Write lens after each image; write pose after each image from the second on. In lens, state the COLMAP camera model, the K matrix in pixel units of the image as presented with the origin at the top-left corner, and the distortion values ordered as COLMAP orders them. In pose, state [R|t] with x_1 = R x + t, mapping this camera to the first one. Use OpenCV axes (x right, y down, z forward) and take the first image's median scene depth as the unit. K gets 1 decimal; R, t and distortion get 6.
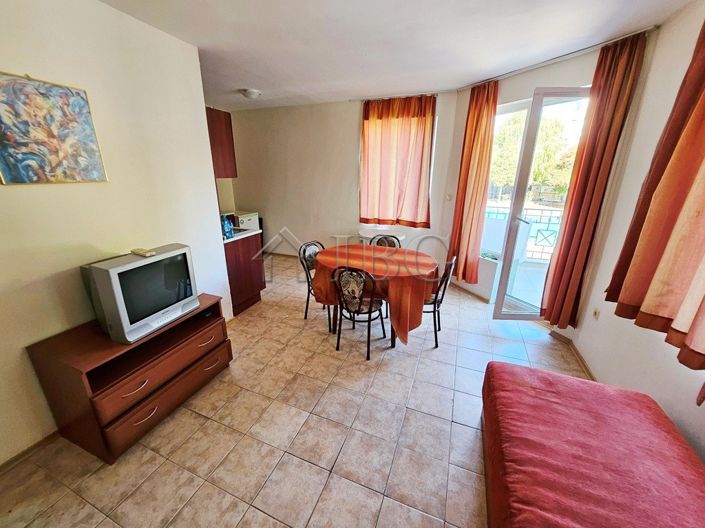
lens RADIAL K [[278.7, 0, 348.4], [0, 278.7, 260.6], [0, 0, 1]] dist [-0.004314, 0.001241]
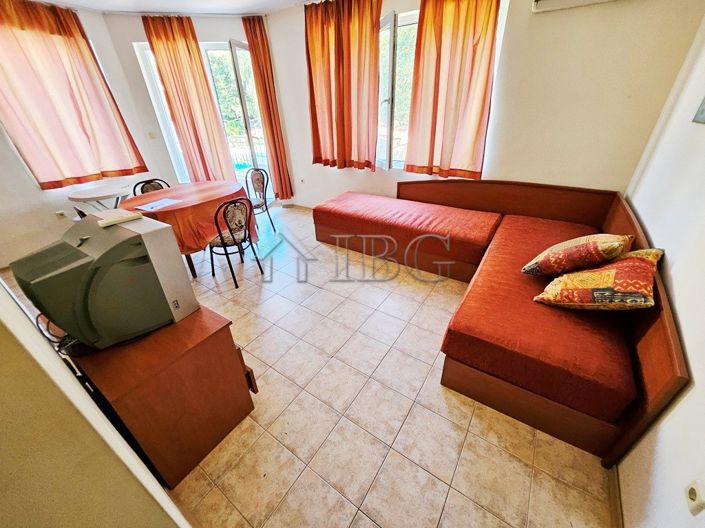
lens RADIAL K [[278.7, 0, 342.8], [0, 278.7, 263.7], [0, 0, 1]] dist [-0.004314, 0.001241]
pose [[0.223776, -0.498230, 0.837670, -0.768755], [0.334483, 0.846526, 0.414143, -0.024180], [-0.915448, 0.187512, 0.356081, 0.123599]]
